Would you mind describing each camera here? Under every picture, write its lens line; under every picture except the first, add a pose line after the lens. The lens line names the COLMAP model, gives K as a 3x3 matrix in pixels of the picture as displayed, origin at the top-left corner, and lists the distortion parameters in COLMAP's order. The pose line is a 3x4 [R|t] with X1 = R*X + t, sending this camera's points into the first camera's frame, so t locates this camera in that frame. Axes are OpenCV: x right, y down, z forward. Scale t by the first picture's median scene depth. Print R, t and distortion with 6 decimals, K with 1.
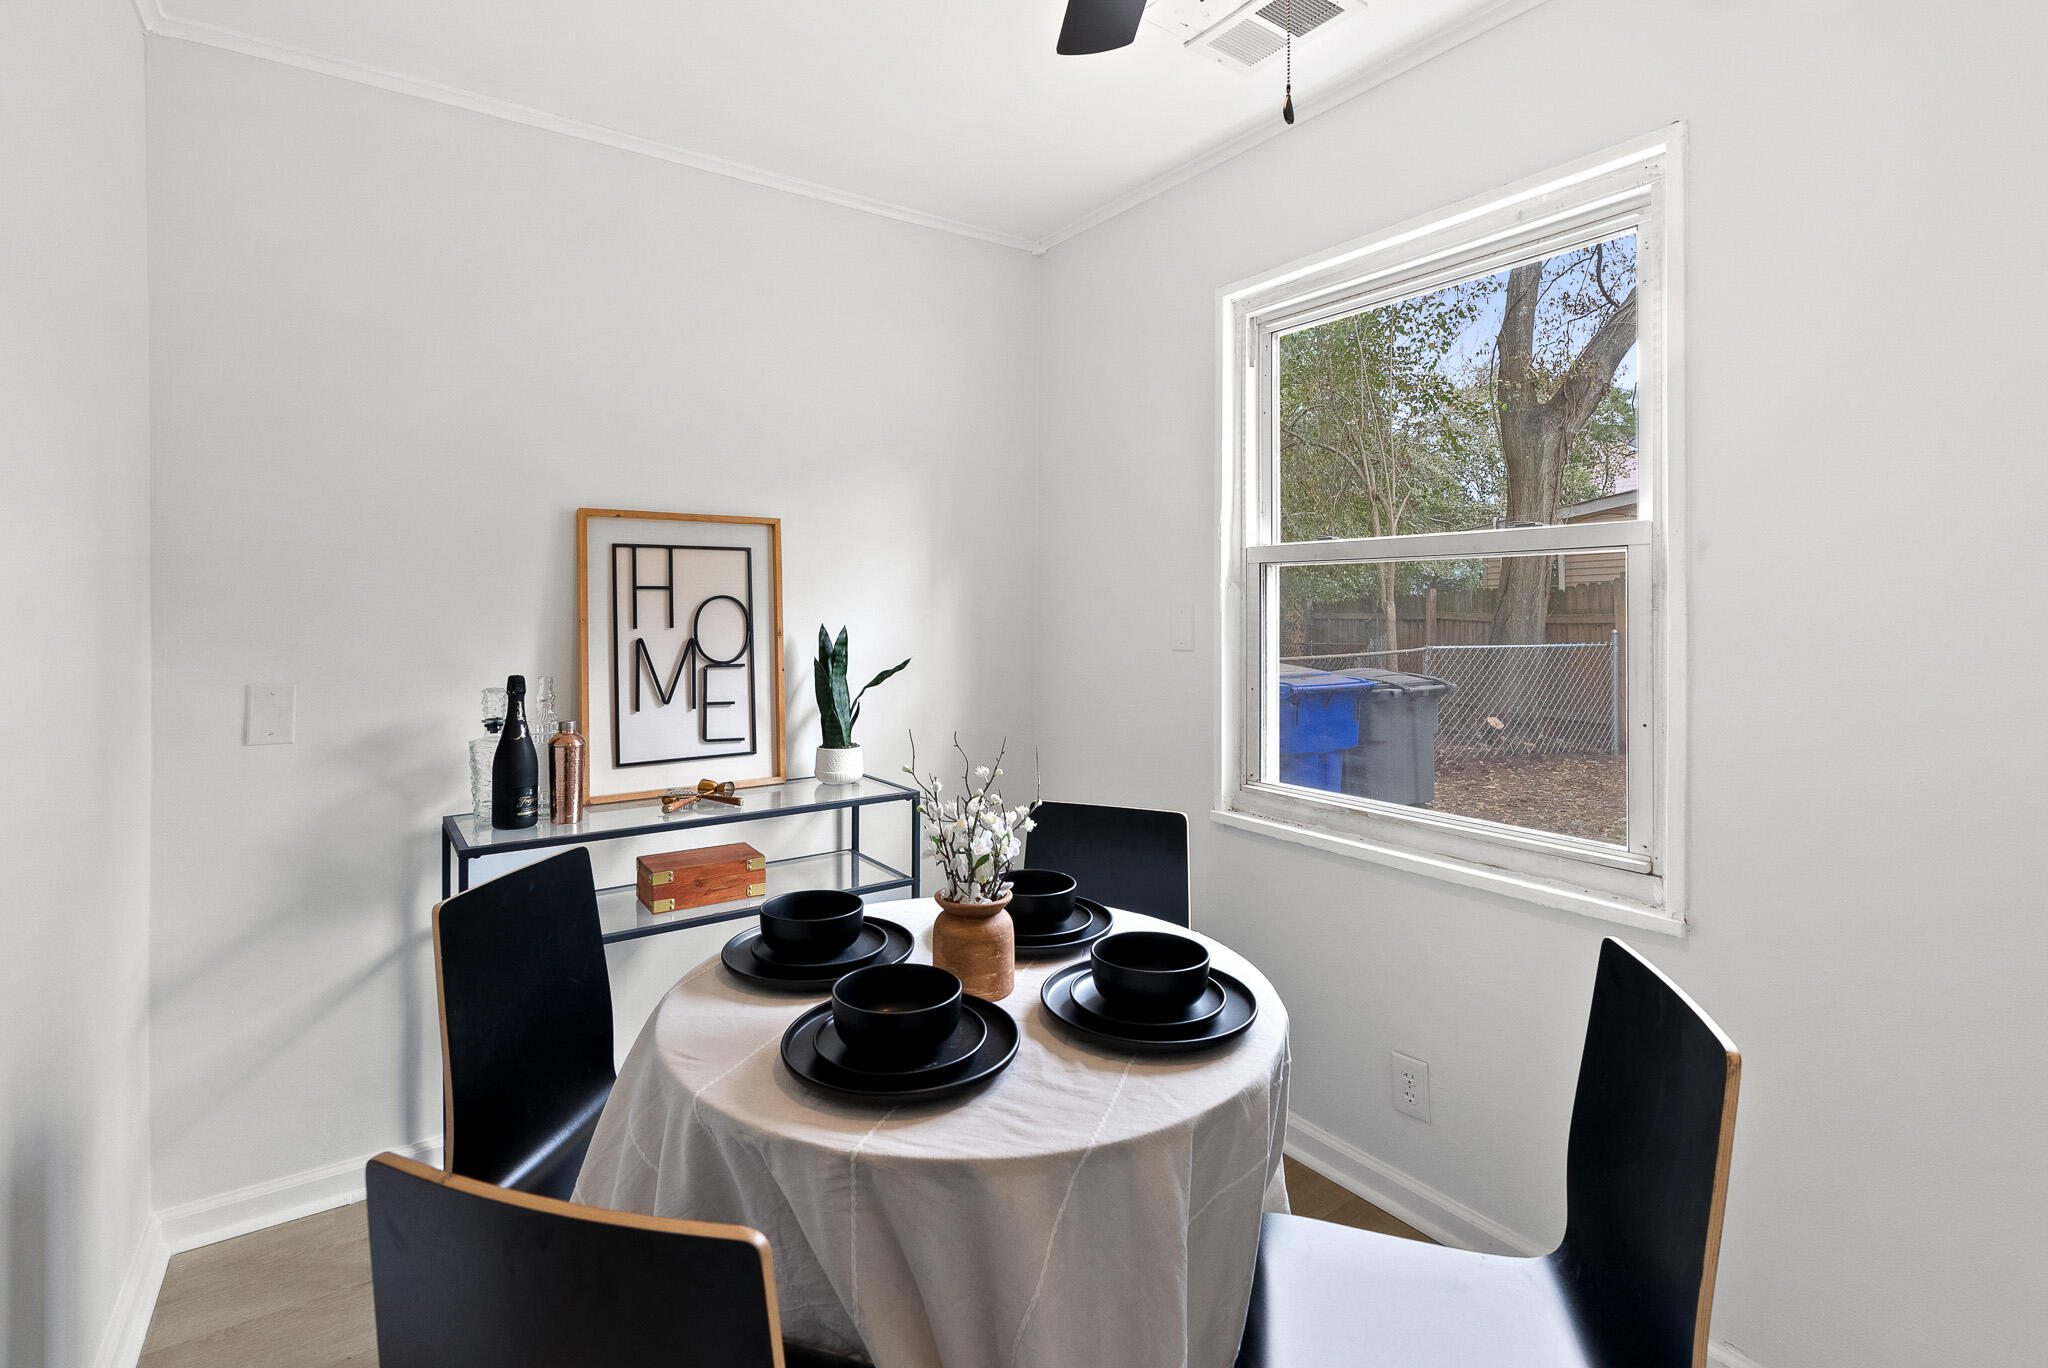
lens RADIAL K [[987.9, 0, 1027.0], [0, 987.9, 681.8], [0, 0, 1]] dist [-0.000715, 0.000195]
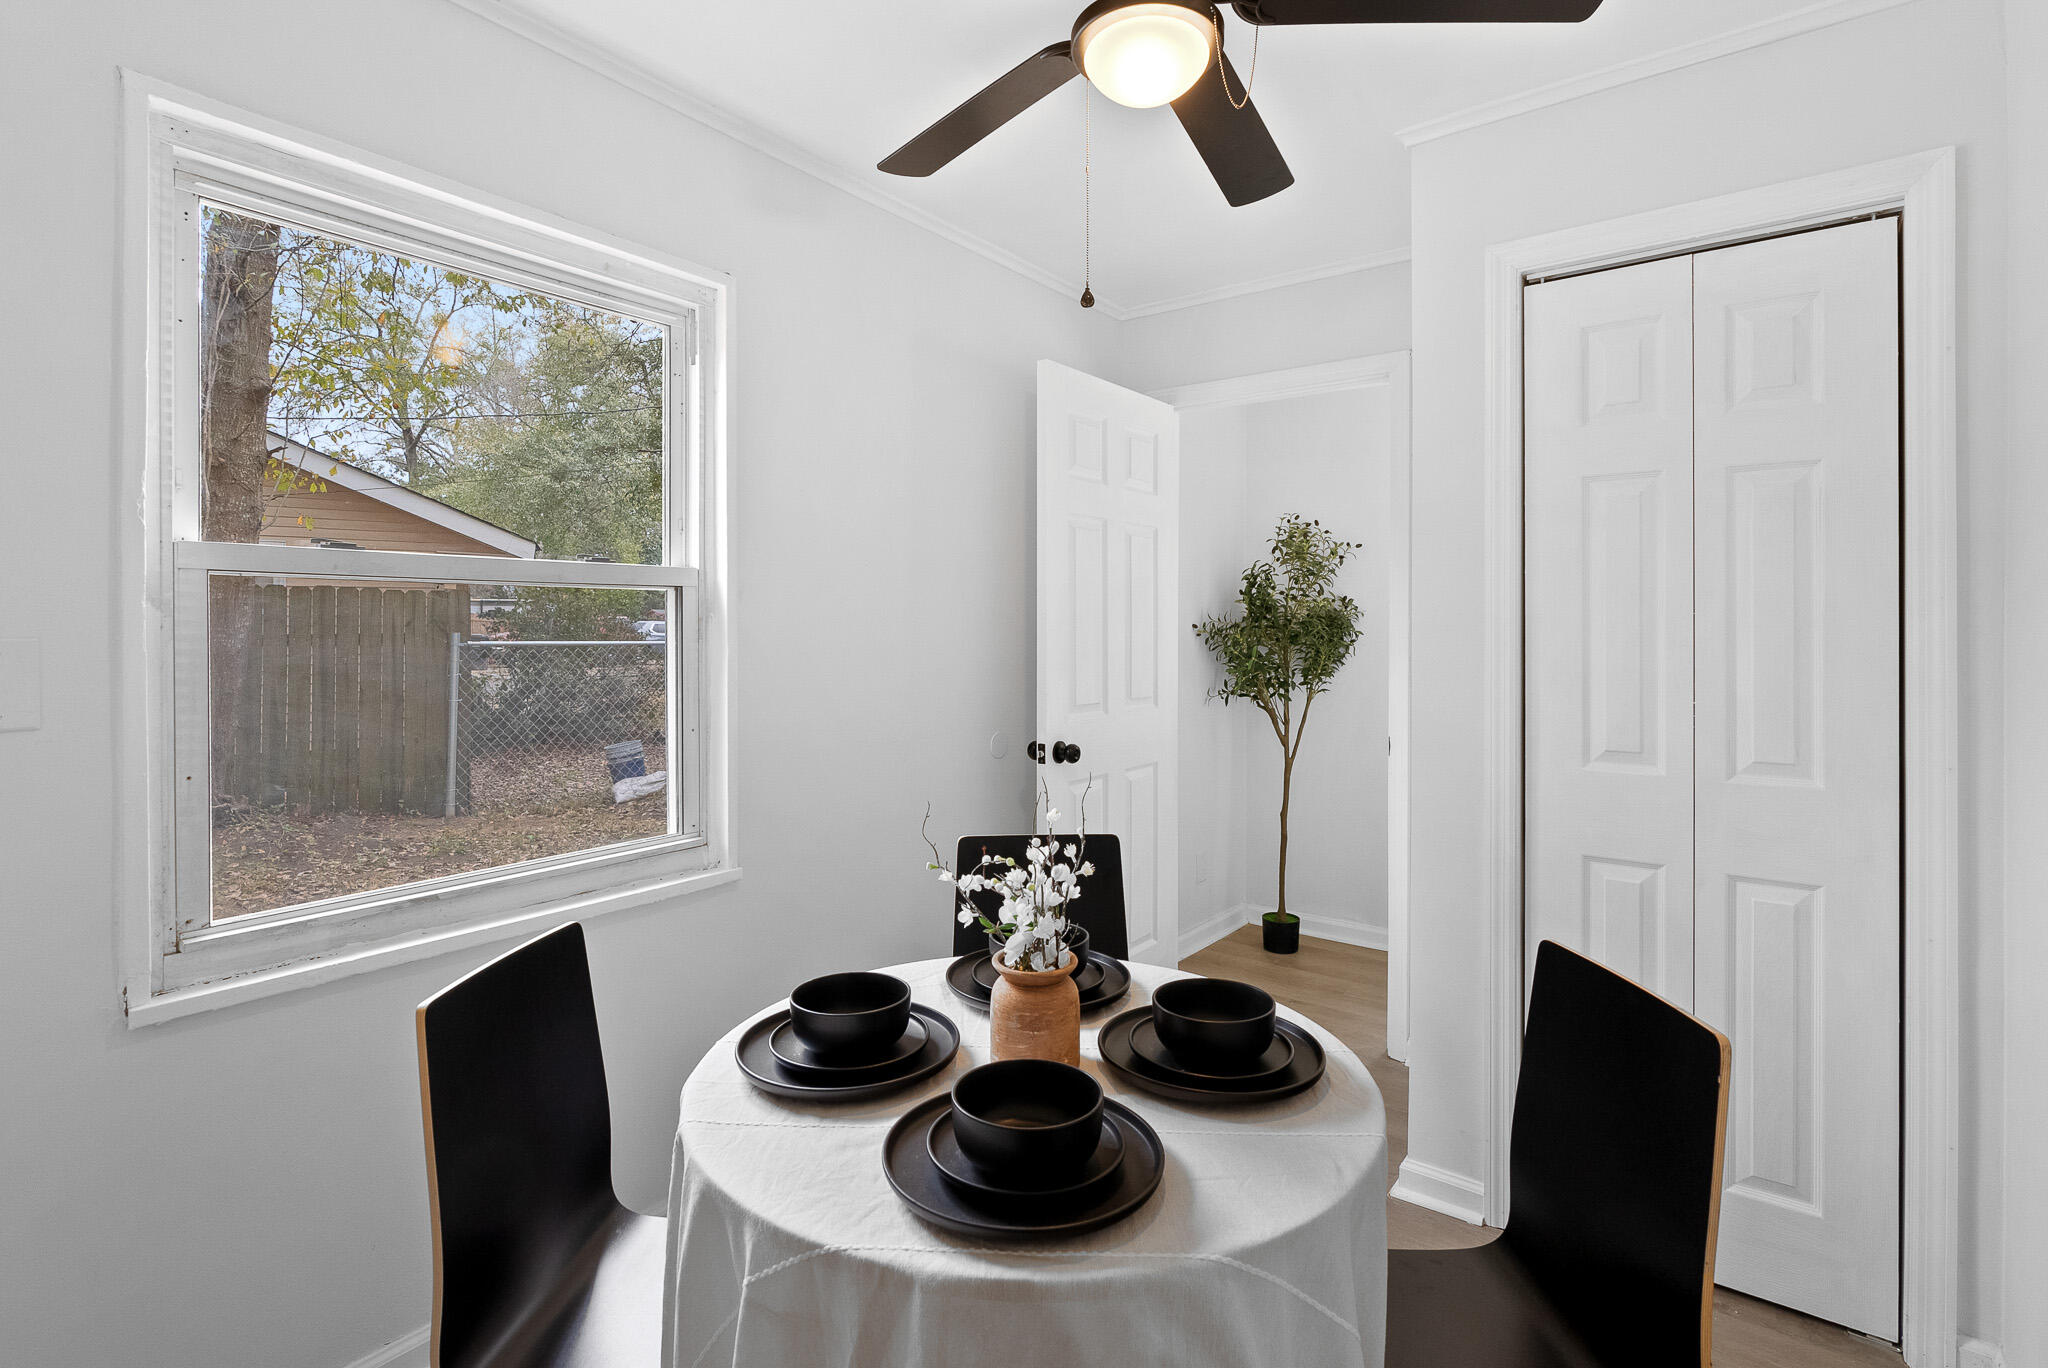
lens RADIAL K [[987.9, 0, 1027.0], [0, 987.9, 681.8], [0, 0, 1]] dist [-0.000715, 0.000195]
pose [[-0.321413, -0.045772, 0.945832, -0.540713], [0.079668, 0.993983, 0.075175, -0.058773], [-0.943582, 0.099515, -0.315833, 0.768875]]
